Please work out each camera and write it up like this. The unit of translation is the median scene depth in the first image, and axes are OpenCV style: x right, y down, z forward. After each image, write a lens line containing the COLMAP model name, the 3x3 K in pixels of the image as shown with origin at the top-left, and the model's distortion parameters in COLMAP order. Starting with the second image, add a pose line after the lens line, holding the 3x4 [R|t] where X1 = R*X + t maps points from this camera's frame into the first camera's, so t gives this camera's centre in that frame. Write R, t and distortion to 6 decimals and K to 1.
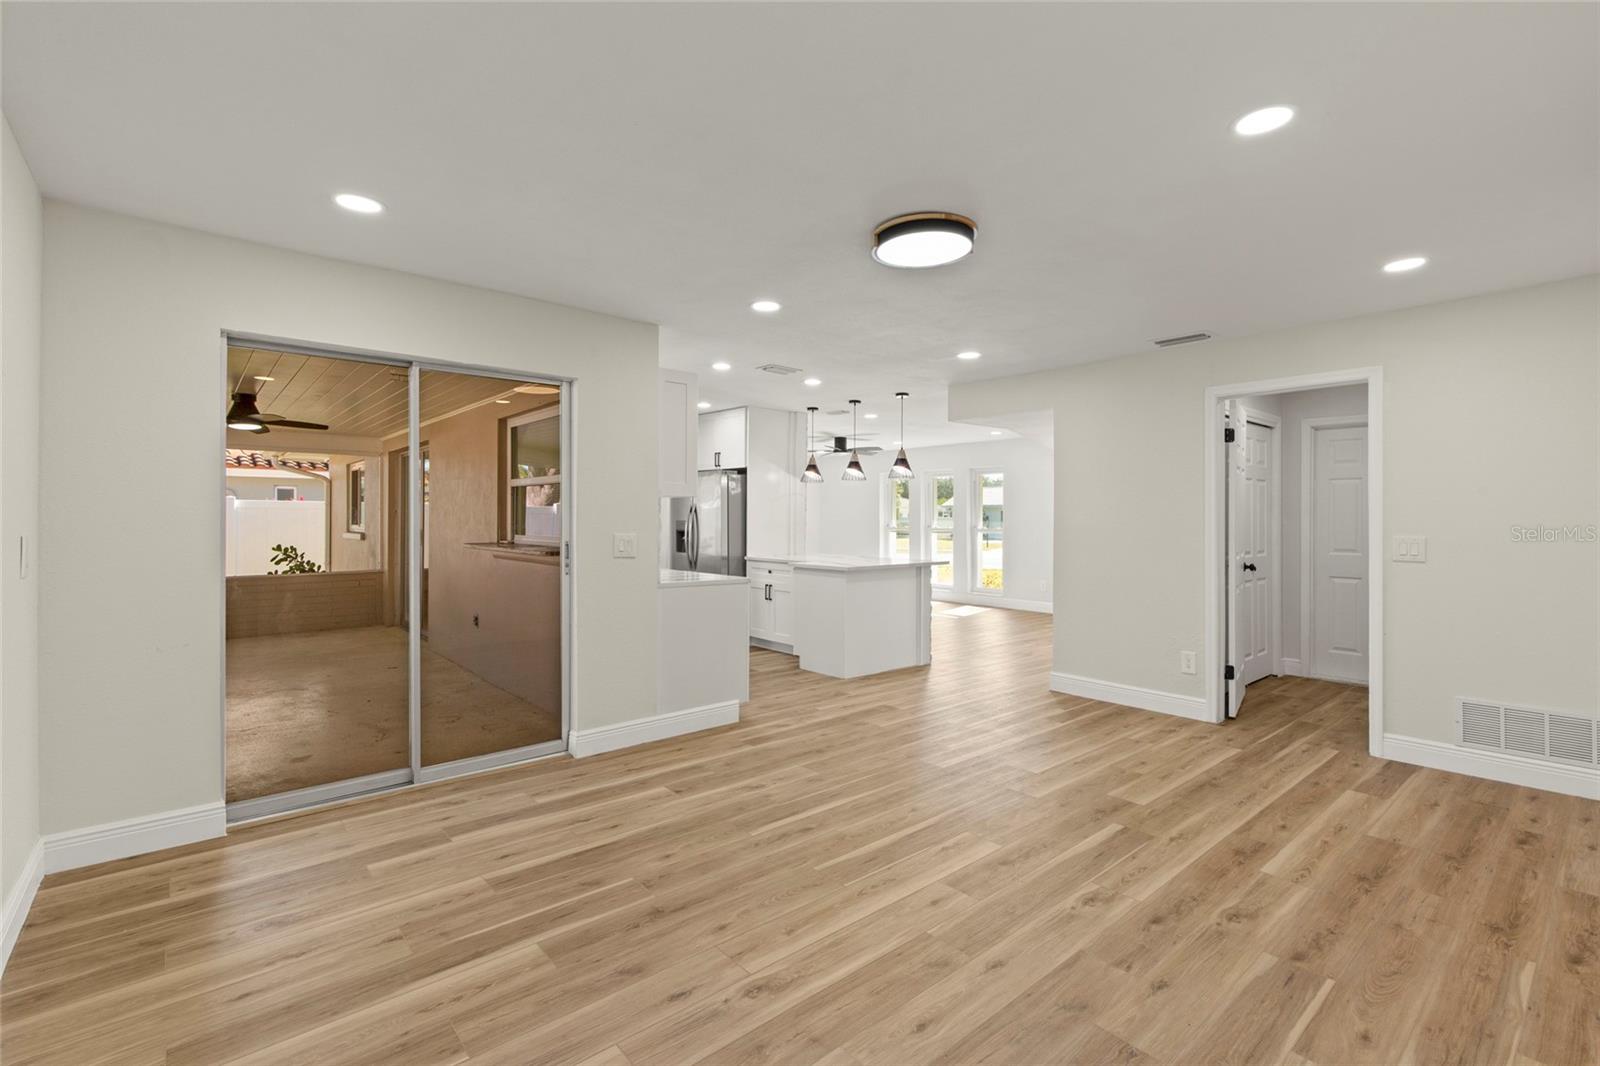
lens RADIAL K [[722.2, 0, 808.1], [0, 722.2, 520.1], [0, 0, 1]] dist [0.006072, -0.000928]
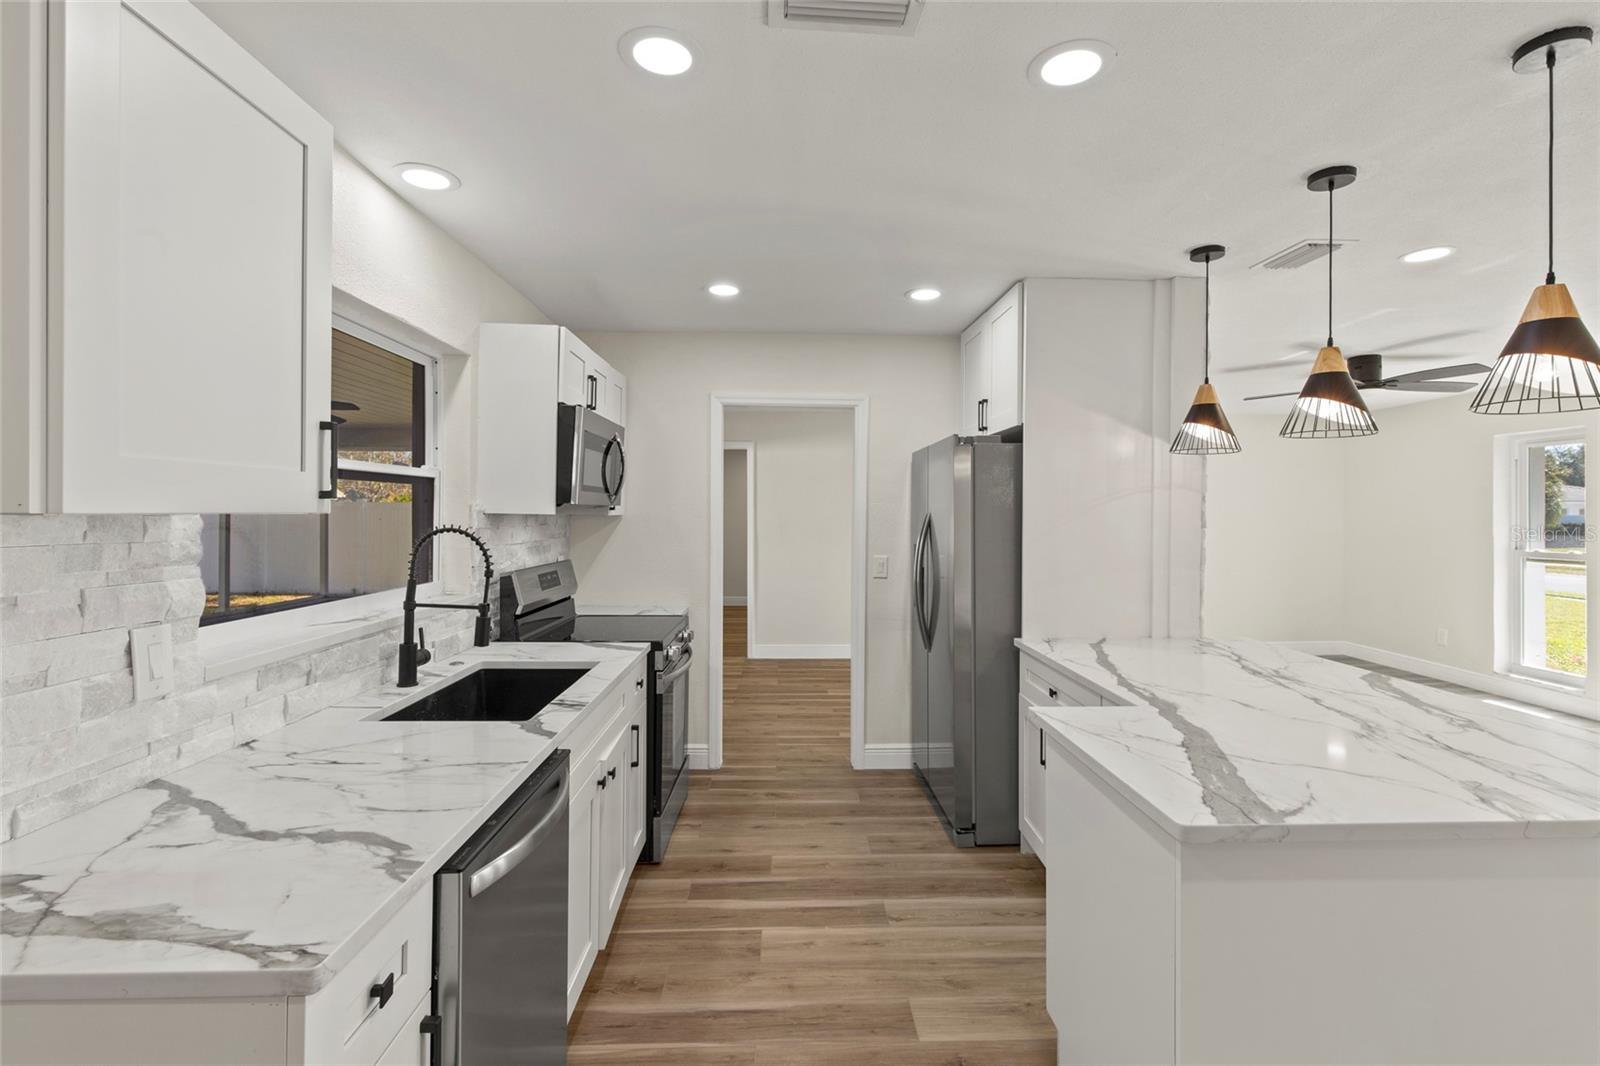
lens RADIAL K [[722.2, 0, 806.6], [0, 722.2, 517.9], [0, 0, 1]] dist [0.006072, -0.000928]
pose [[0.773814, 0.002955, -0.633405, 0.213981], [-0.002990, 0.999995, 0.001013, -0.049765], [0.633405, 0.001110, 0.773819, 1.527393]]
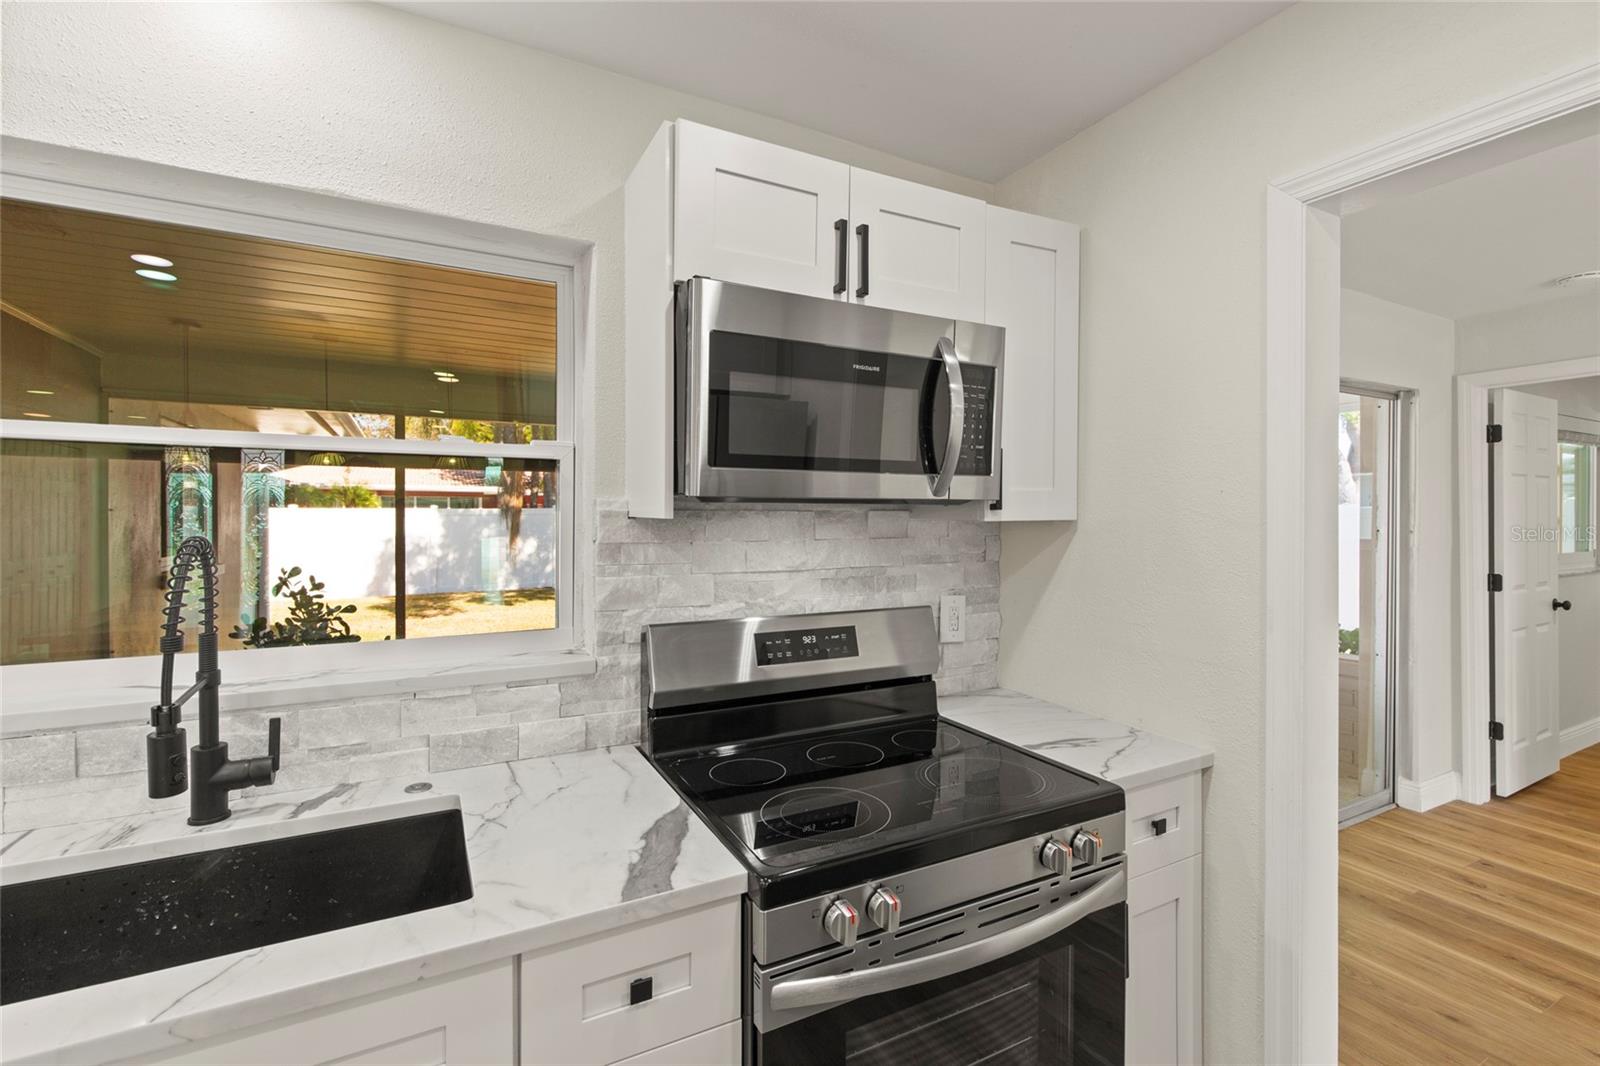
lens RADIAL K [[722.2, 0, 808.1], [0, 722.2, 520.9], [0, 0, 1]] dist [0.006072, -0.000928]
pose [[-0.214353, -0.001364, -0.976755, -0.247690], [-0.004899, 0.999988, -0.000321, -0.050351], [0.976744, 0.004716, -0.214358, 2.284483]]
